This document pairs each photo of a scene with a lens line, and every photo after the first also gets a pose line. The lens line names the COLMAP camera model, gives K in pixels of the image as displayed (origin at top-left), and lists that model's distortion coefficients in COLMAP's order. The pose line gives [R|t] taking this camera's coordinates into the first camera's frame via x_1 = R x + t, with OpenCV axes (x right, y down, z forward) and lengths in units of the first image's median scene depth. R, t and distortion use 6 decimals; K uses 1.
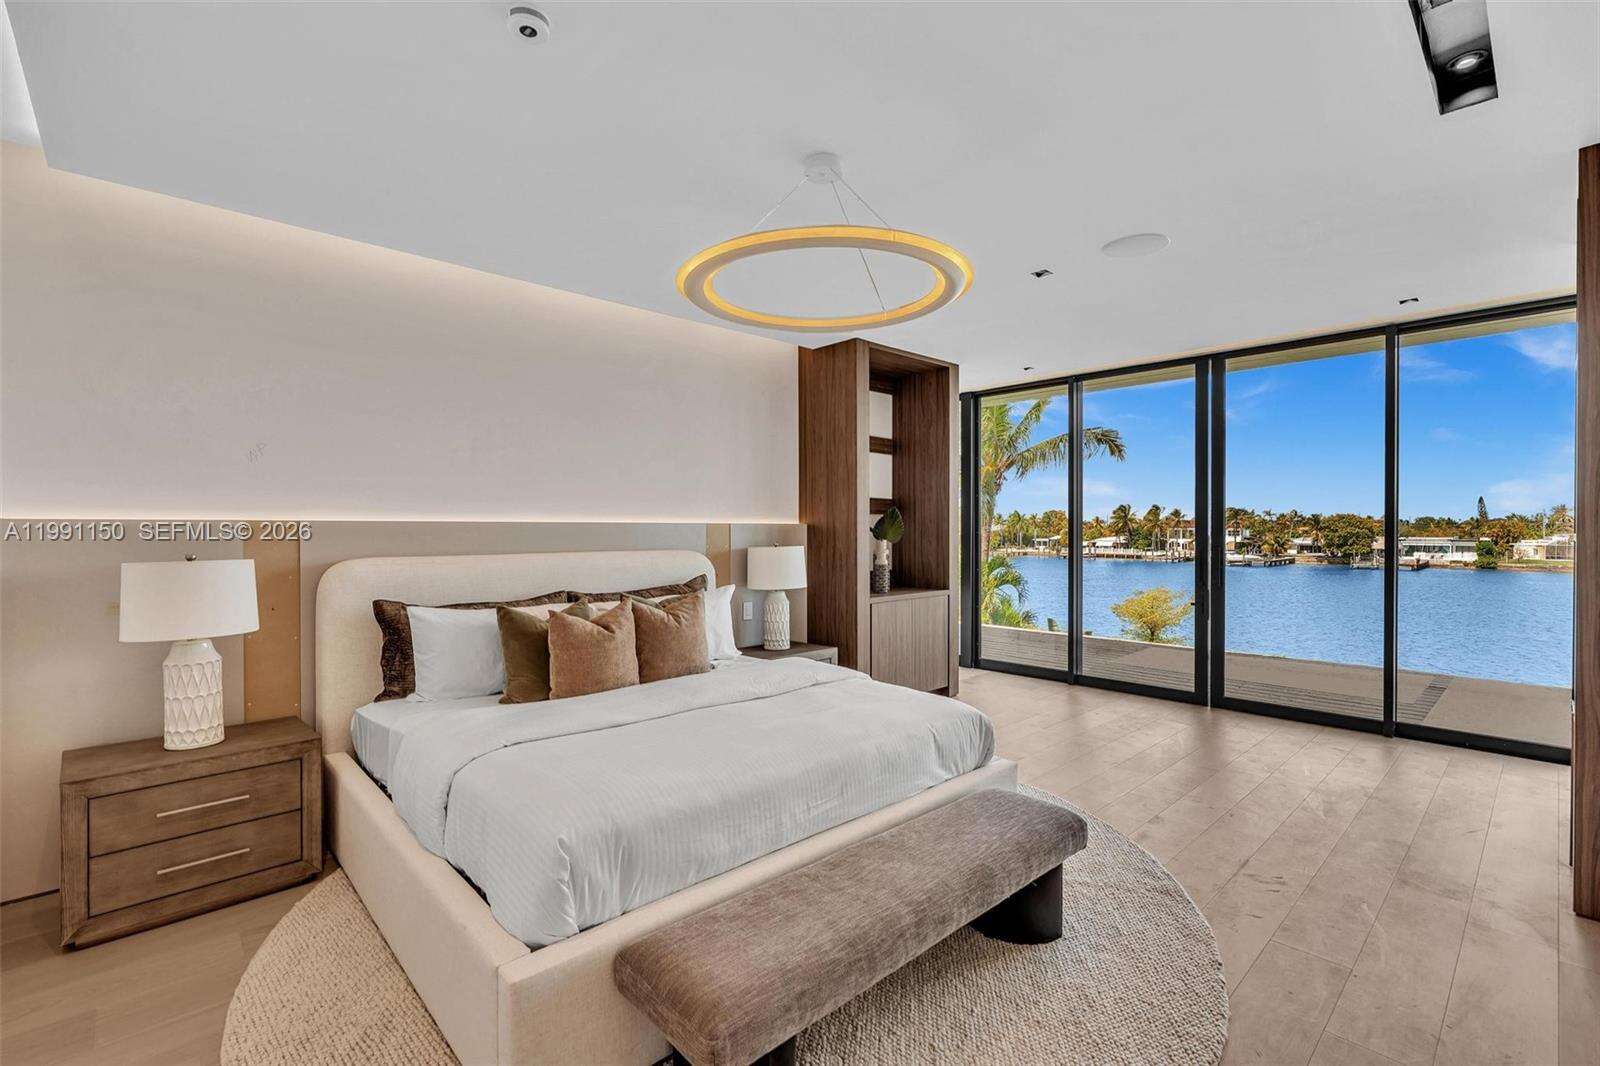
lens RADIAL K [[714.6, 0, 797.0], [0, 714.6, 530.5], [0, 0, 1]] dist [-0.002765, -0.000381]
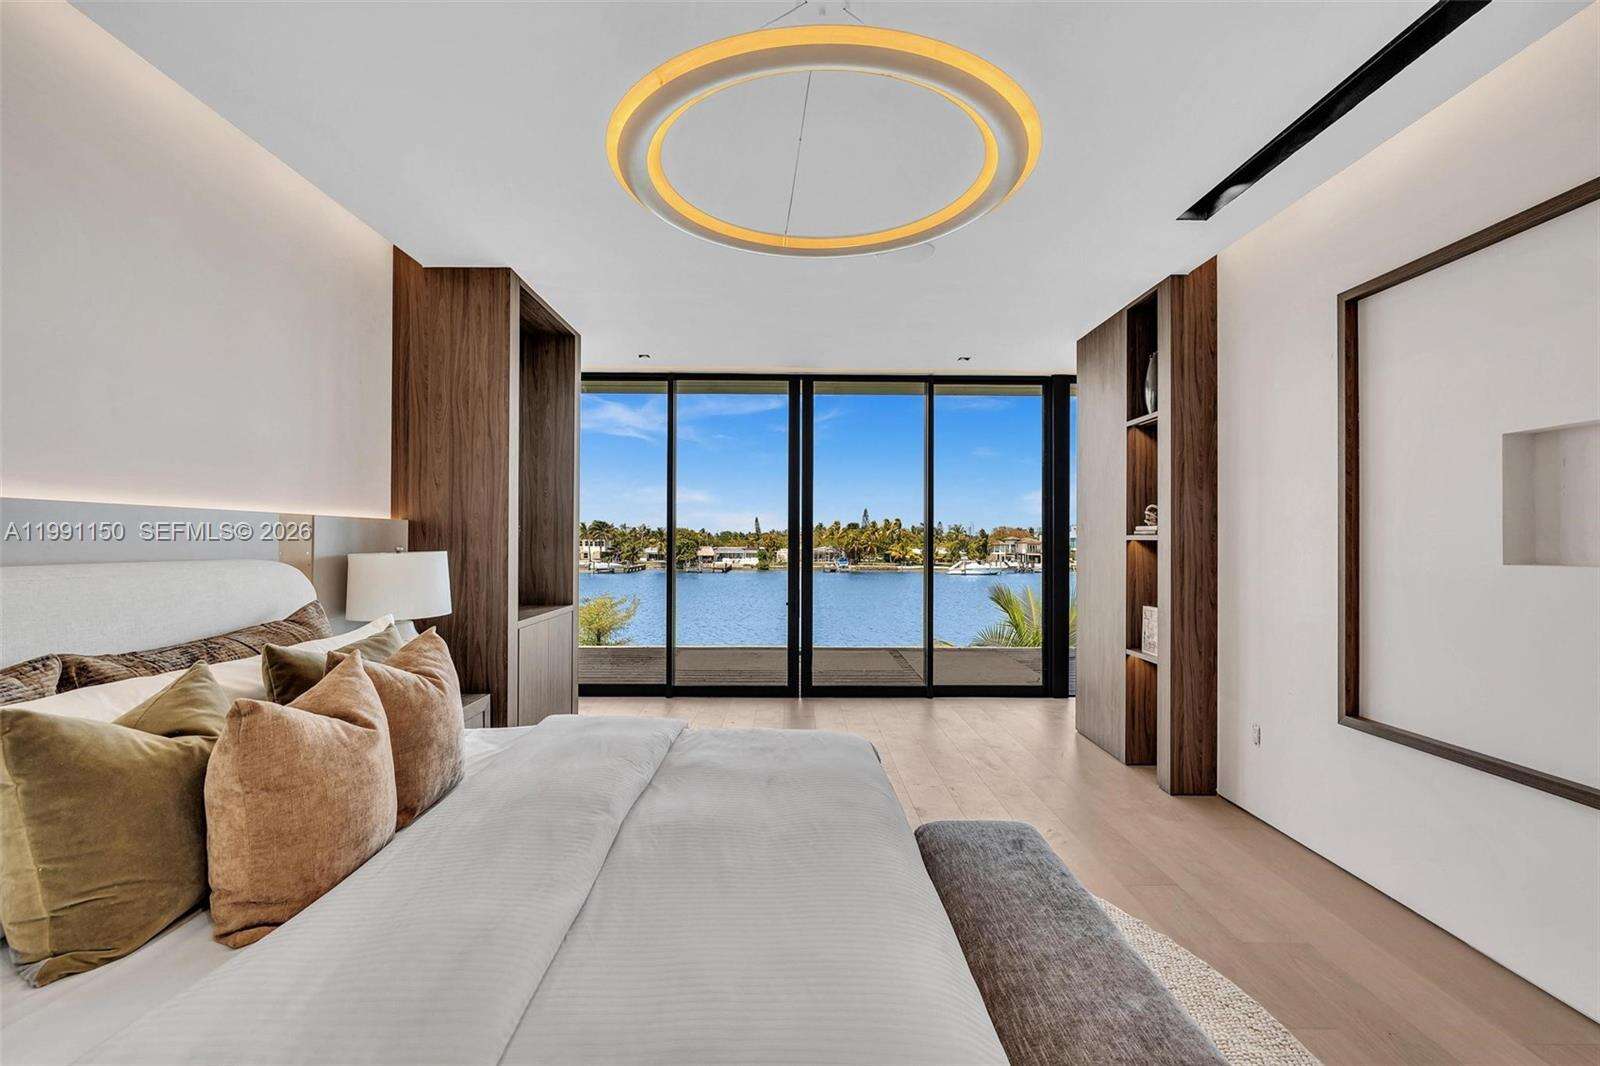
lens RADIAL K [[719.6, 0, 798.7], [0, 719.6, 531.7], [0, 0, 1]] dist [-0.002877, -0.000158]
pose [[0.673115, 0.012270, 0.739436, -0.220827], [-0.002404, 0.999893, -0.014403, 0.009533], [-0.739534, 0.007917, 0.673073, 0.242476]]
